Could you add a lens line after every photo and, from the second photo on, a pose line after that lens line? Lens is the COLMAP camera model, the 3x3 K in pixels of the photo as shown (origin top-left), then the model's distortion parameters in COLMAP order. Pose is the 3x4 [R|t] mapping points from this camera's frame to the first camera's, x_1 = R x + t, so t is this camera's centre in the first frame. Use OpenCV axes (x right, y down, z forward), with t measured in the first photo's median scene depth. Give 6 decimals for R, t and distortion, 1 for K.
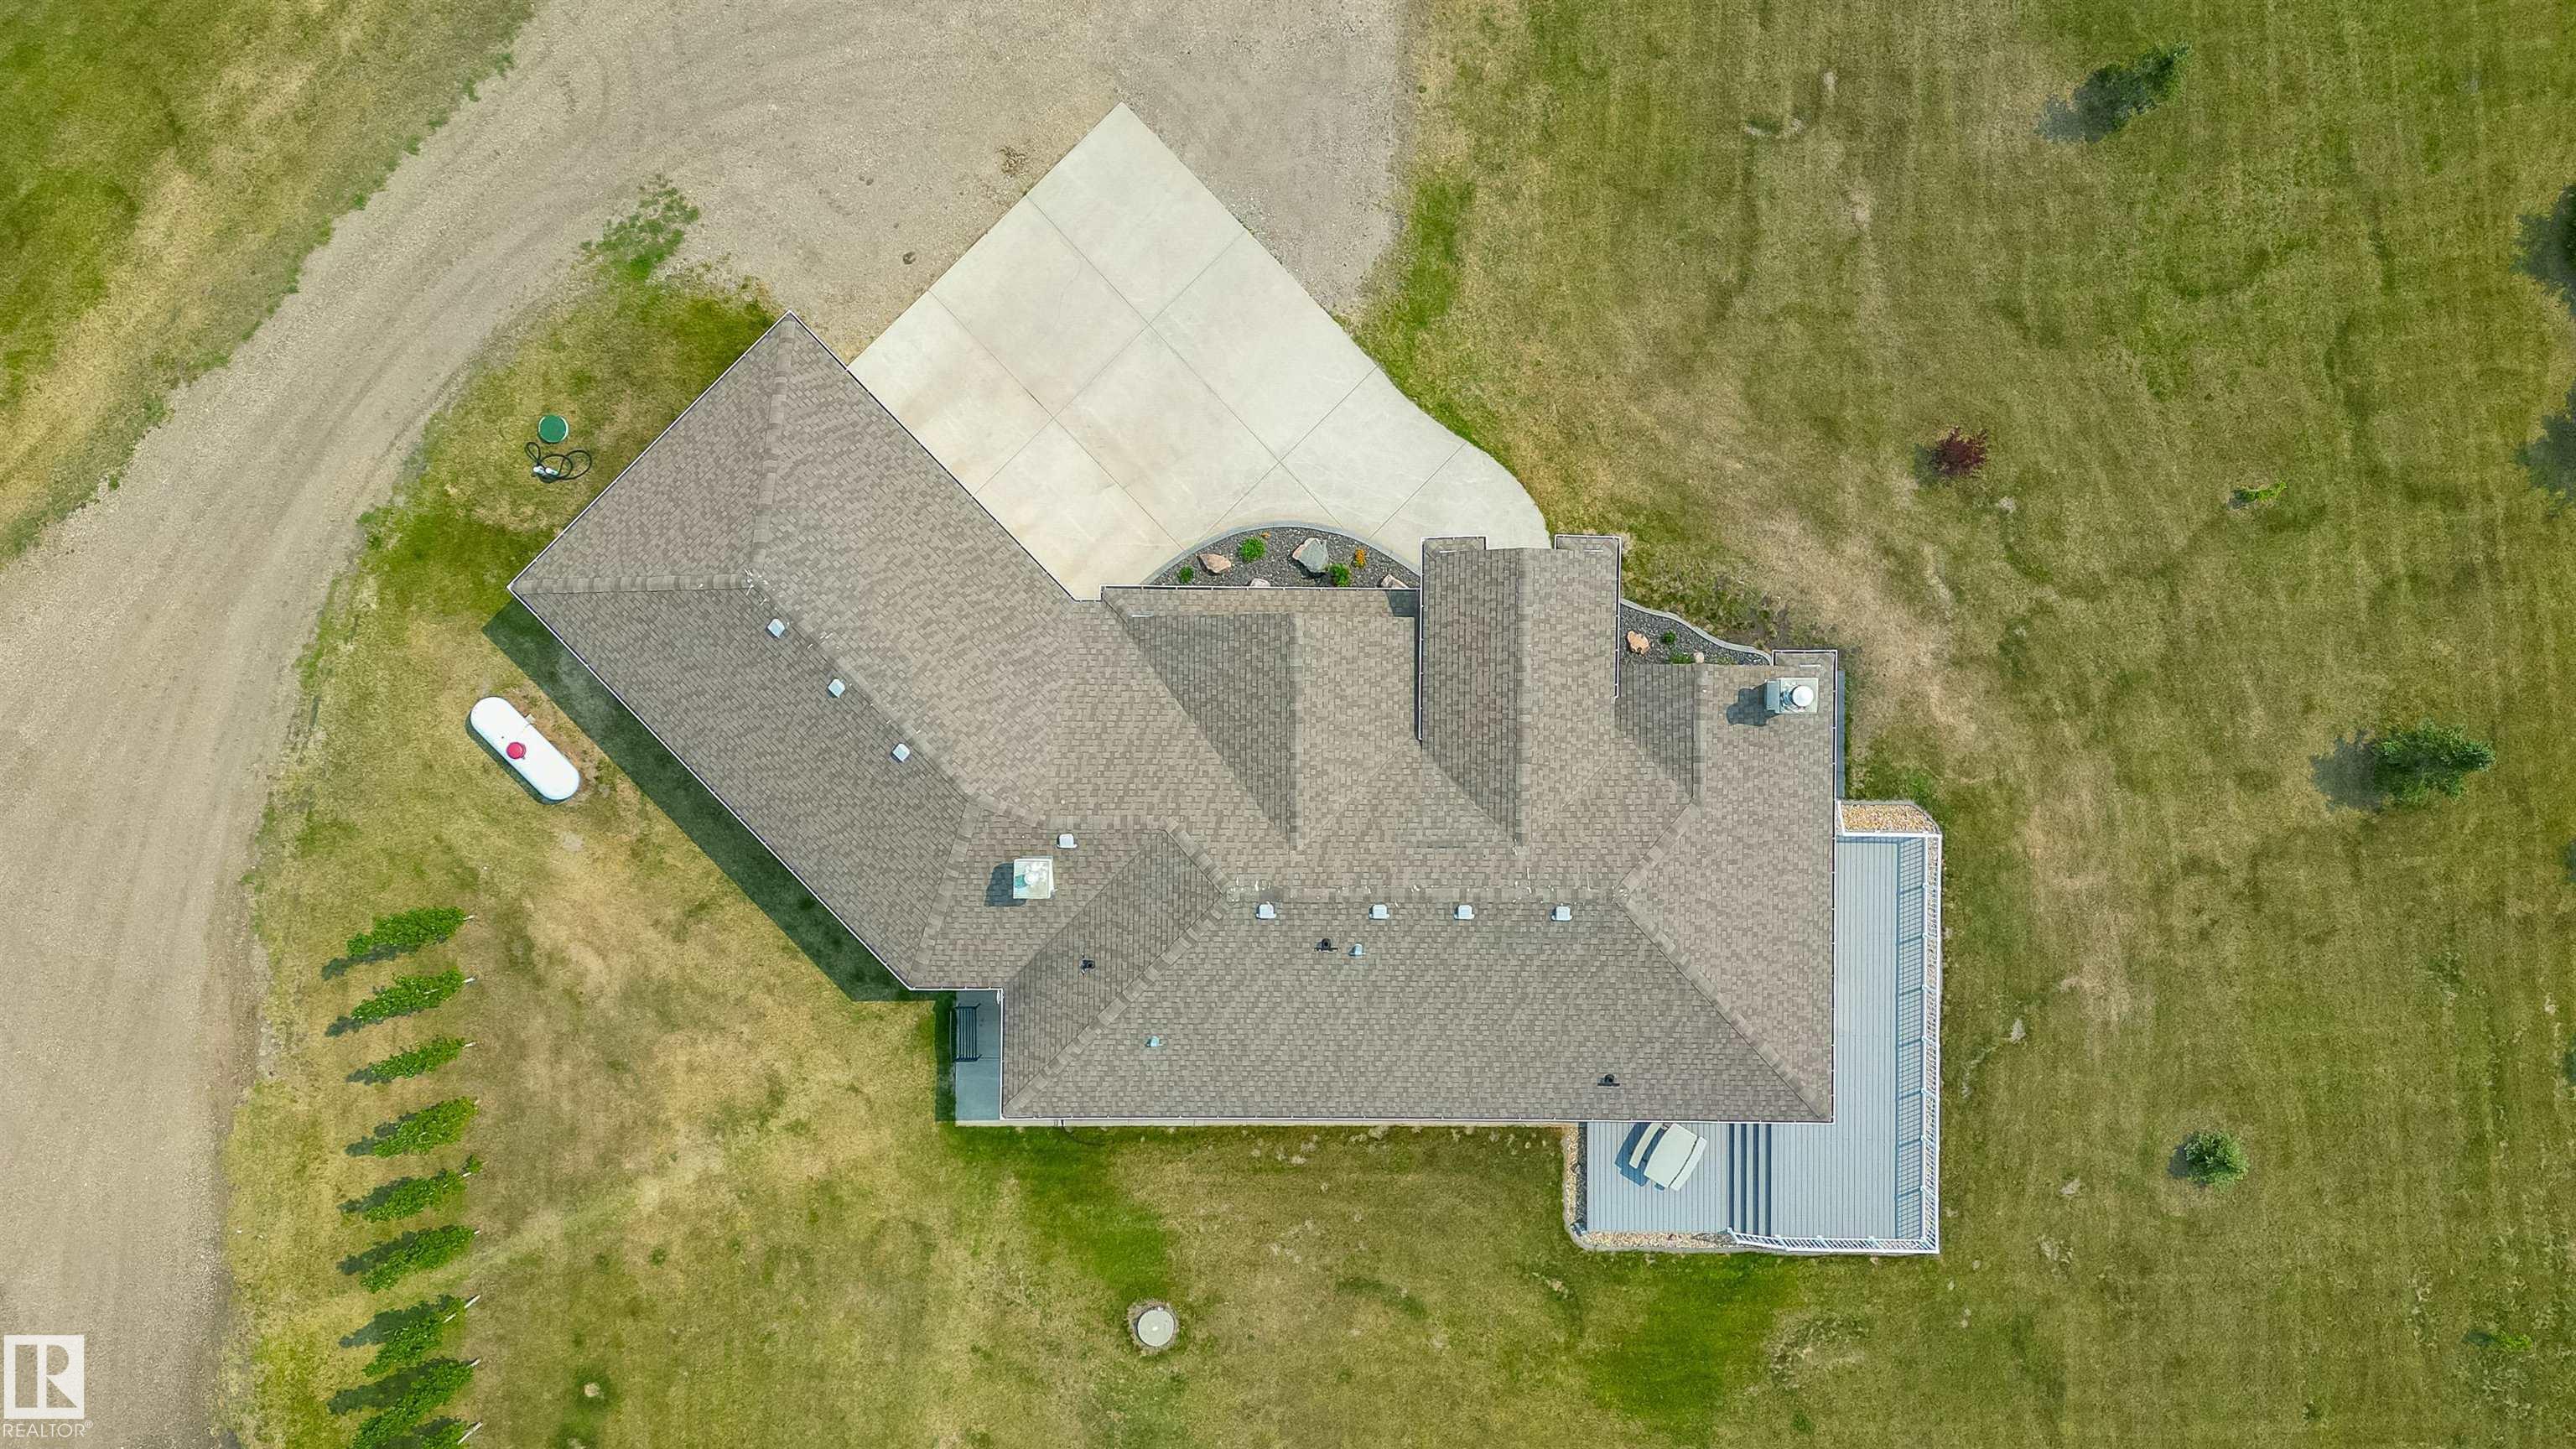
lens RADIAL K [[1796.5, 0, 1291.0], [0, 1796.5, 717.9], [0, 0, 1]] dist [0.095351, -0.106238]
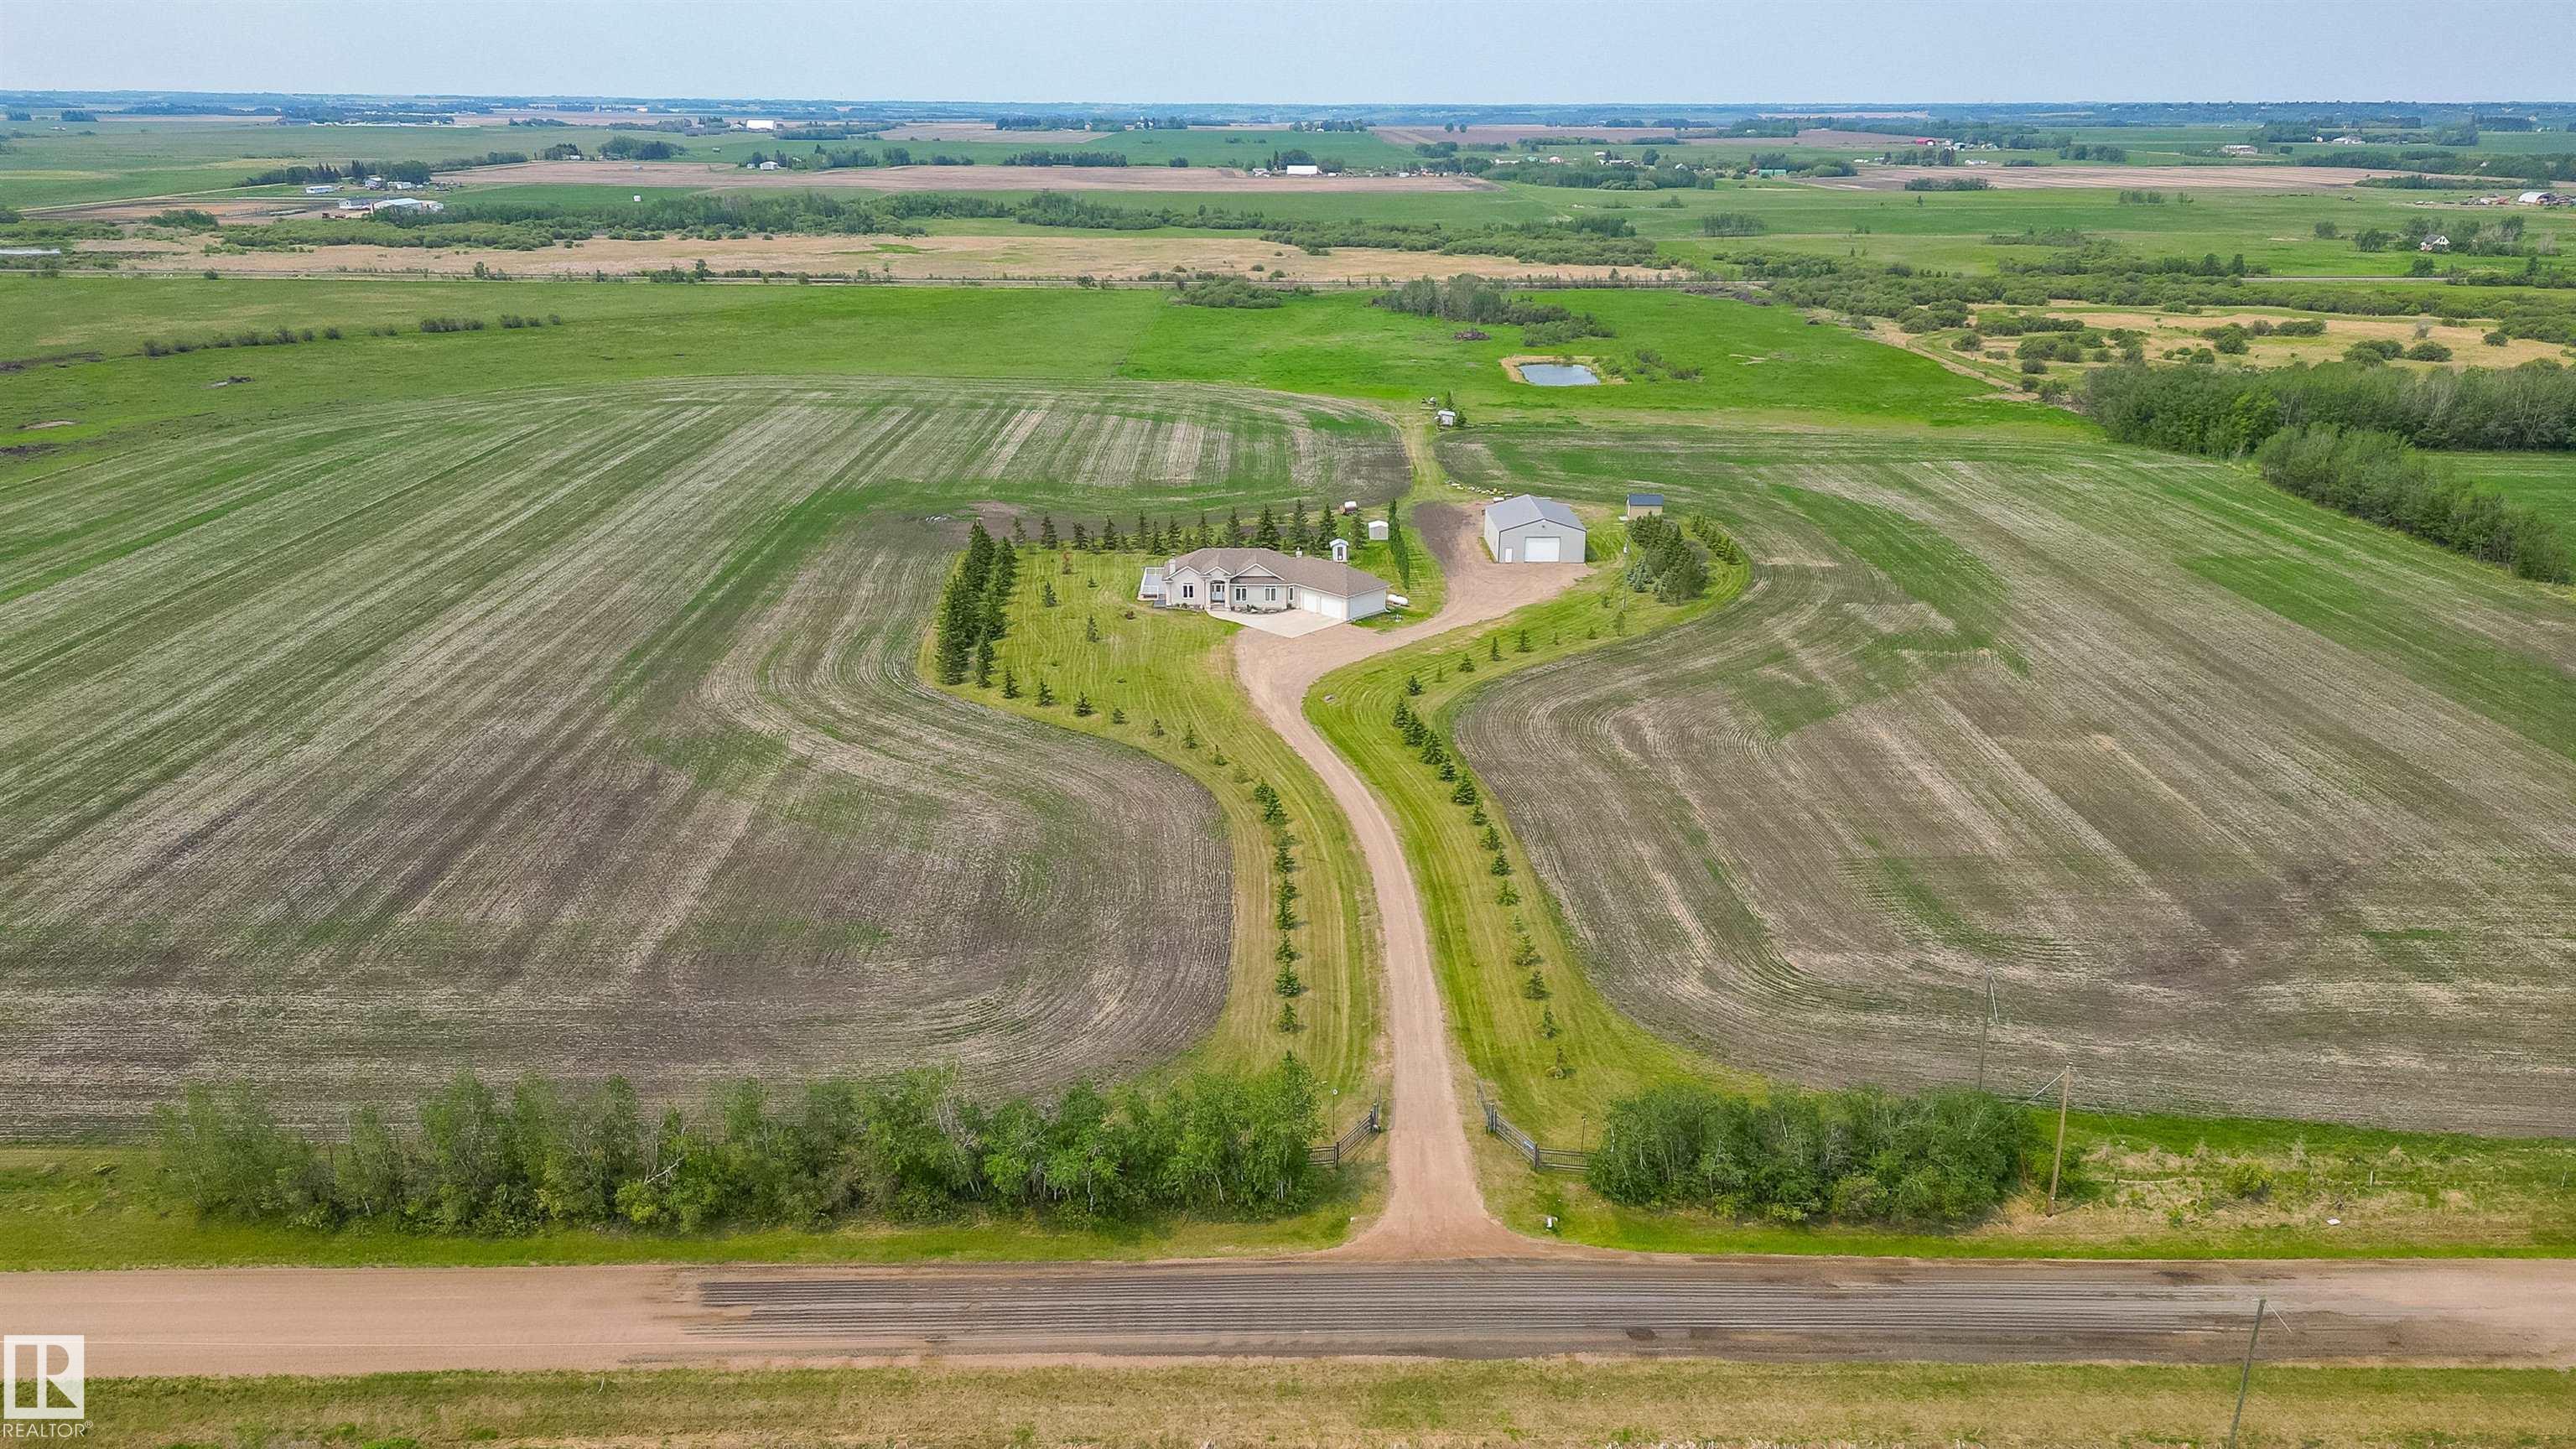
lens RADIAL K [[1796.5, 0, 1291.0], [0, 1796.5, 717.9], [0, 0, 1]] dist [0.095351, -0.106238]
pose [[-0.999698, 0.005184, -0.024021, 0.028143], [-0.024378, -0.332309, 0.942856, -5.111964], [-0.003095, 0.943156, 0.332335, -0.449115]]
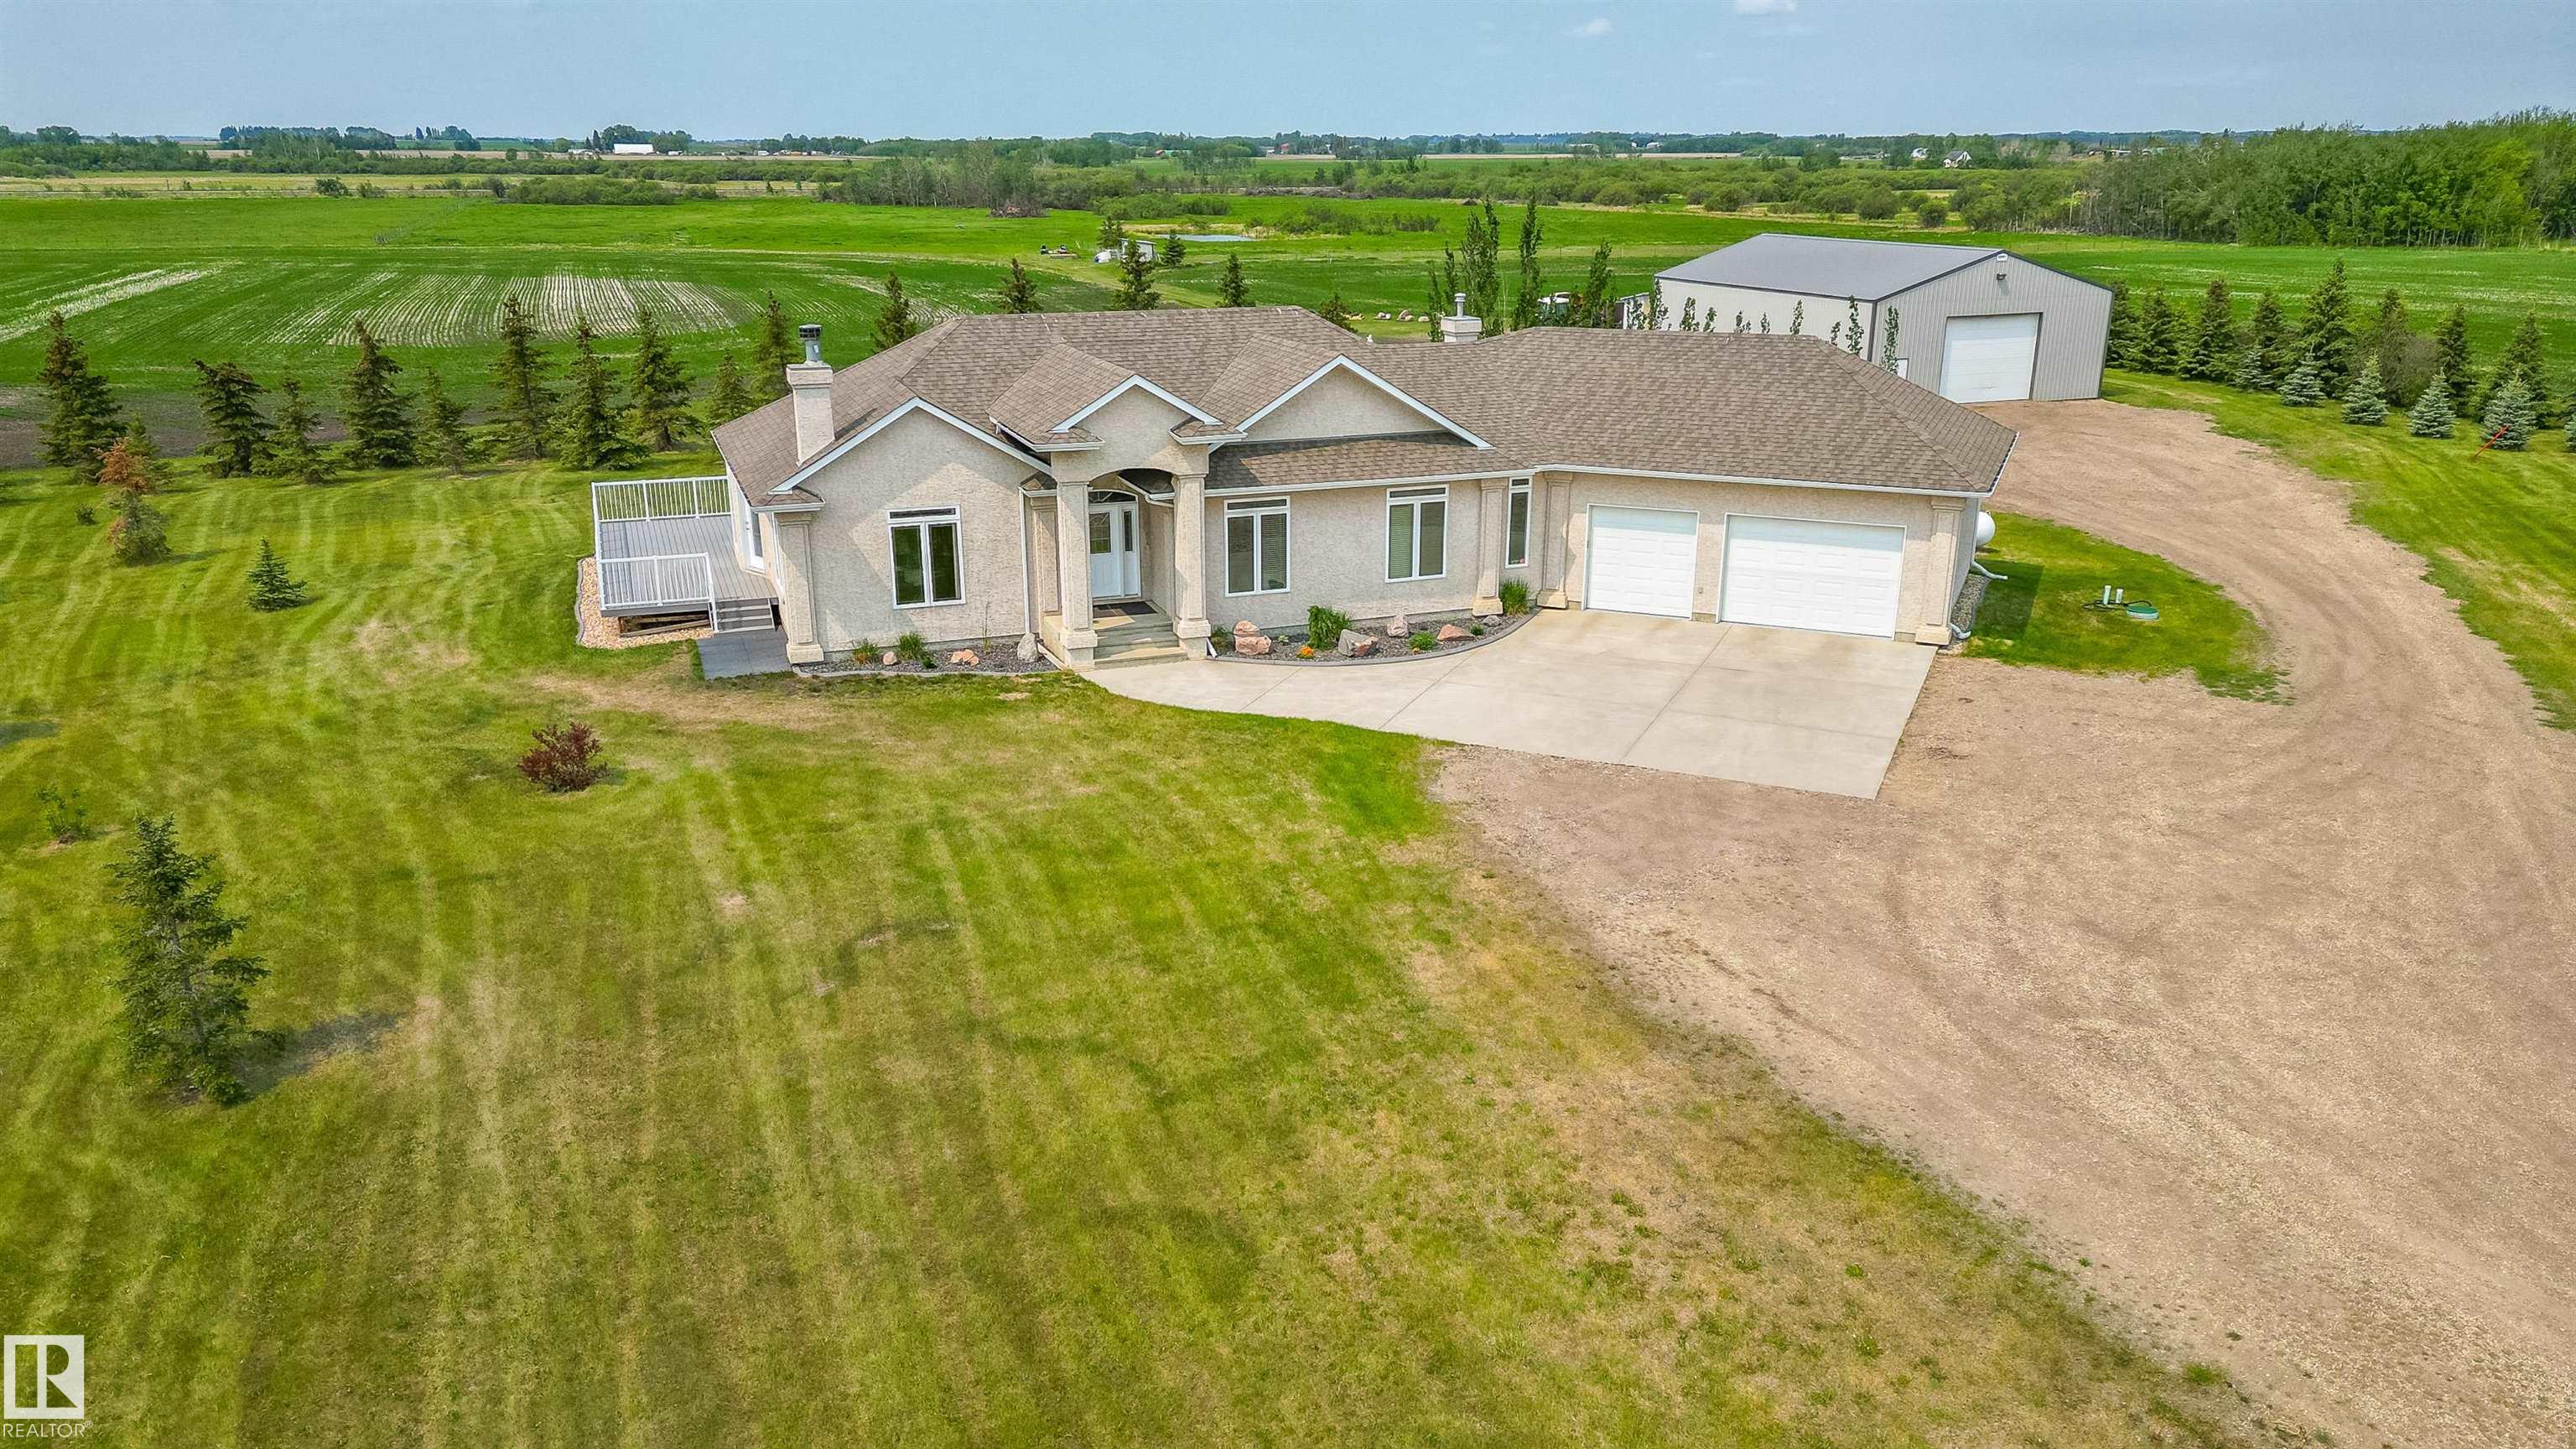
lens RADIAL K [[1796.5, 0, 1291.0], [0, 1796.5, 717.9], [0, 0, 1]] dist [0.095351, -0.106238]
pose [[-0.930359, 0.113007, -0.348799, 0.346716], [-0.366647, -0.289524, 0.884164, -0.853660], [-0.001069, 0.950476, 0.310796, 0.756538]]
